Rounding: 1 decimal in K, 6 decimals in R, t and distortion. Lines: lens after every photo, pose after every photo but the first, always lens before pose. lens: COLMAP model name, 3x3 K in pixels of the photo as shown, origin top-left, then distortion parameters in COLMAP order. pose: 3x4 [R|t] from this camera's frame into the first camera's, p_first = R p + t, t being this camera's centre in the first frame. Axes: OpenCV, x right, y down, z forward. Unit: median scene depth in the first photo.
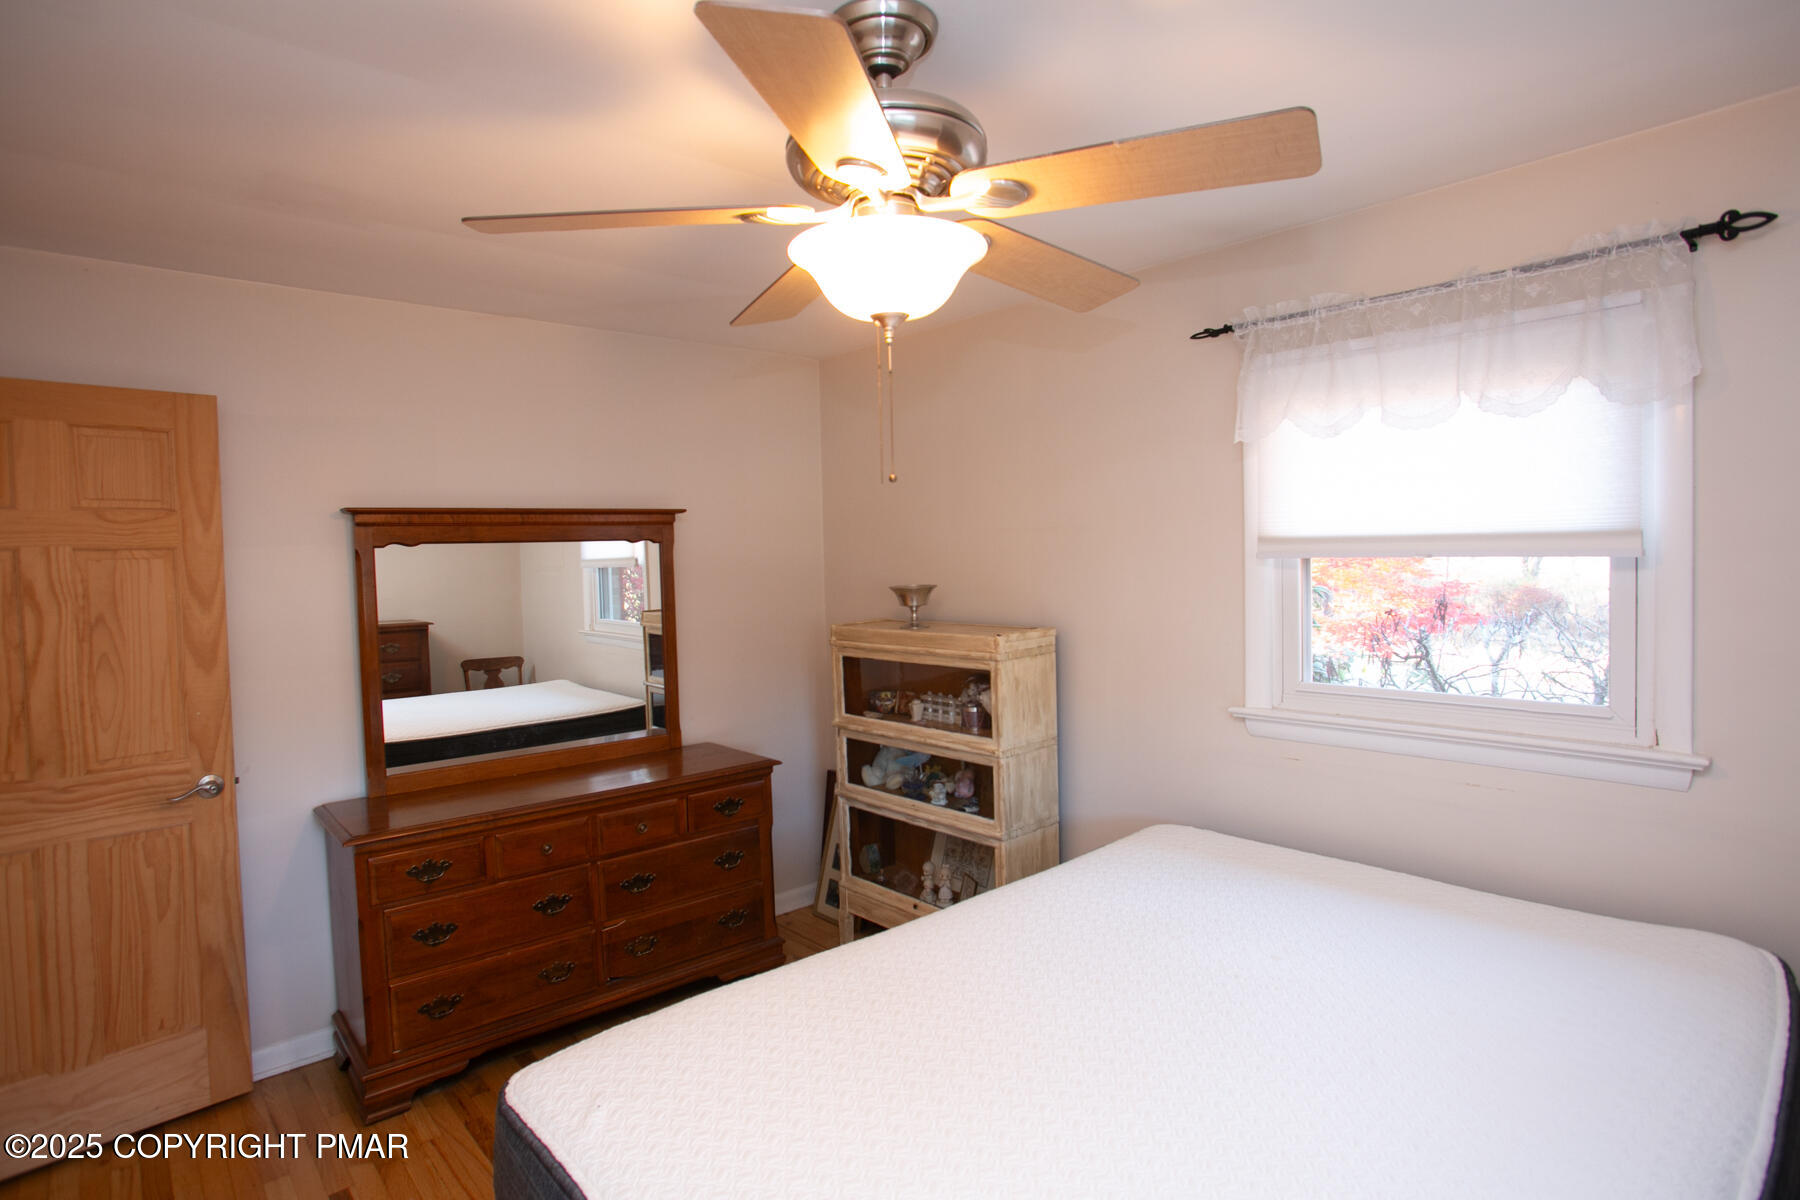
lens RADIAL K [[961.4, 0, 900.8], [0, 961.4, 588.7], [0, 0, 1]] dist [-0.081318, 0.044618]
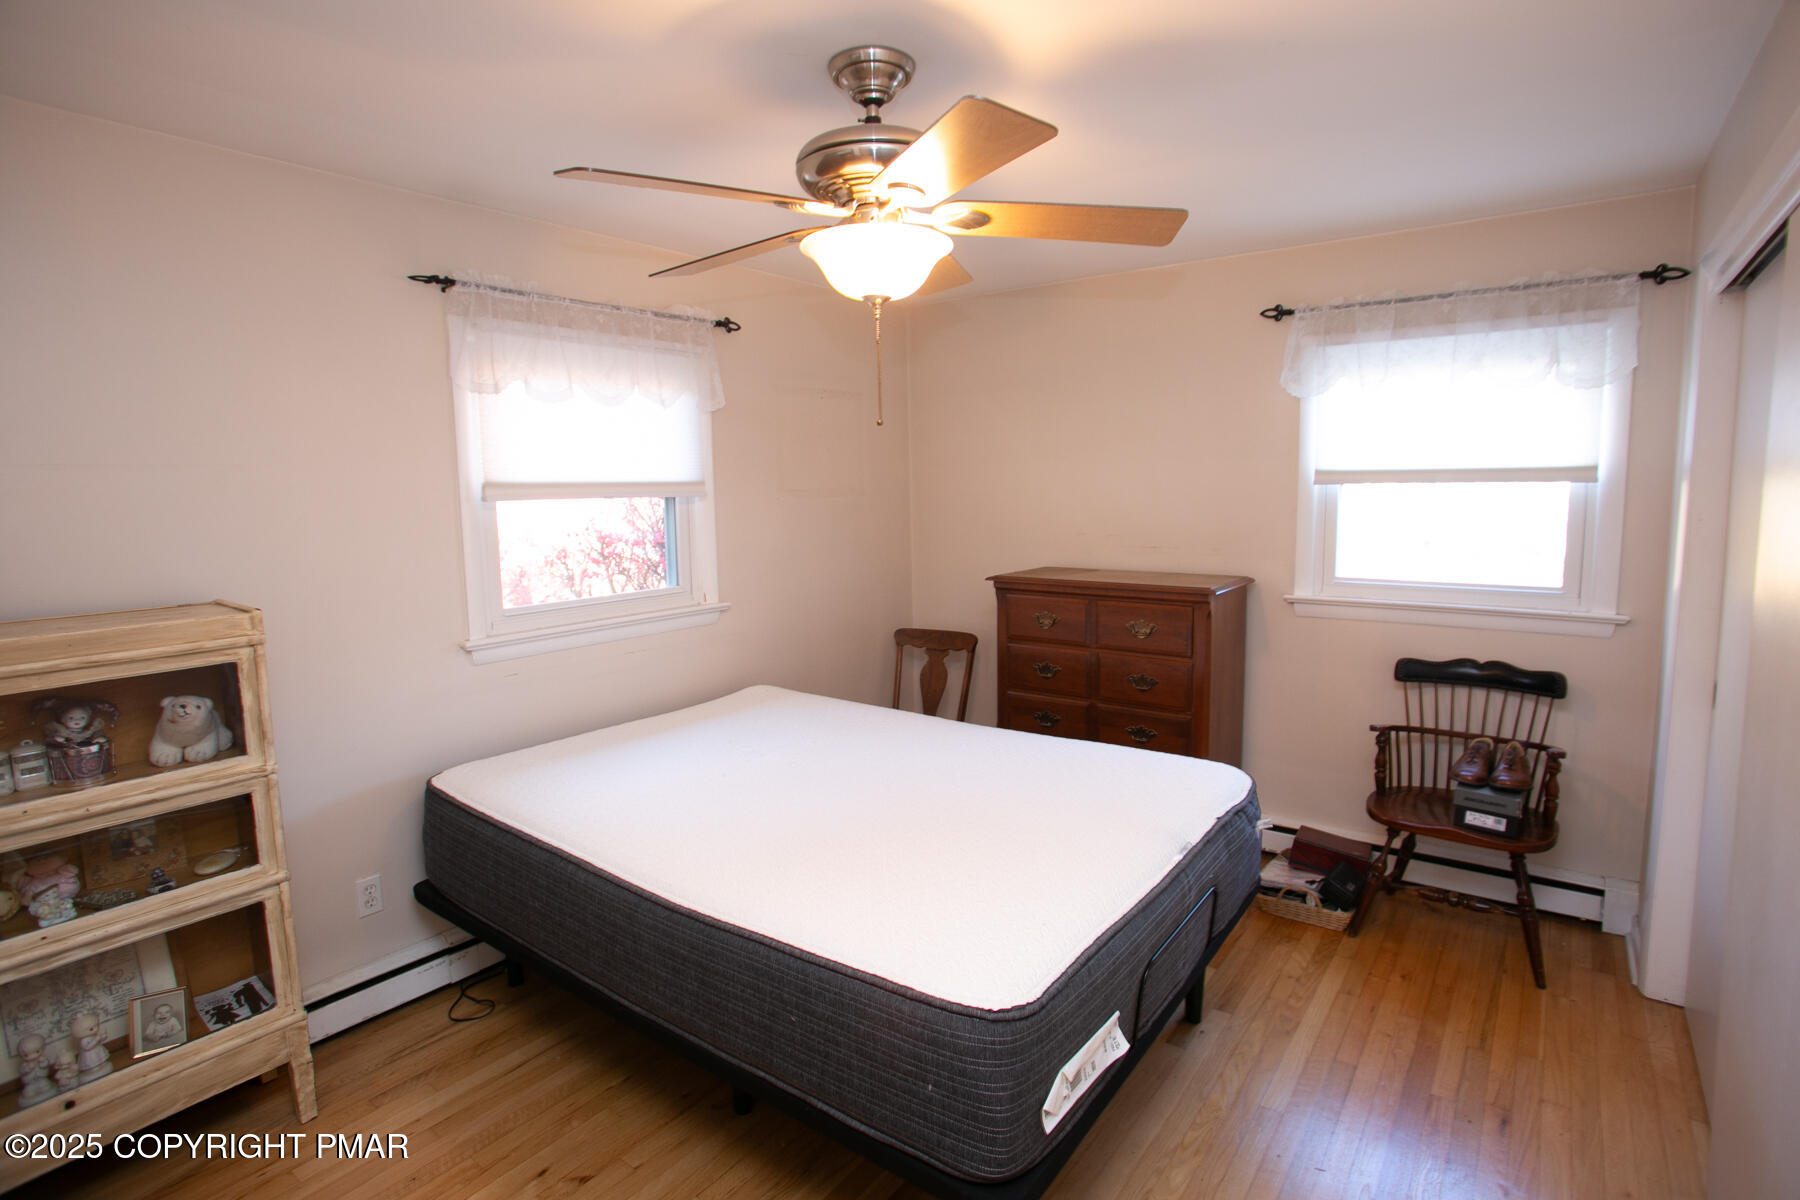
lens RADIAL K [[899.9, 0, 904.5], [0, 899.9, 588.5], [0, 0, 1]] dist [-0.089103, 0.049392]
pose [[-0.203002, -0.088016, 0.975214, -0.847330], [0.055776, 0.993295, 0.101258, -0.009862], [-0.977588, 0.074949, -0.196732, 0.847785]]
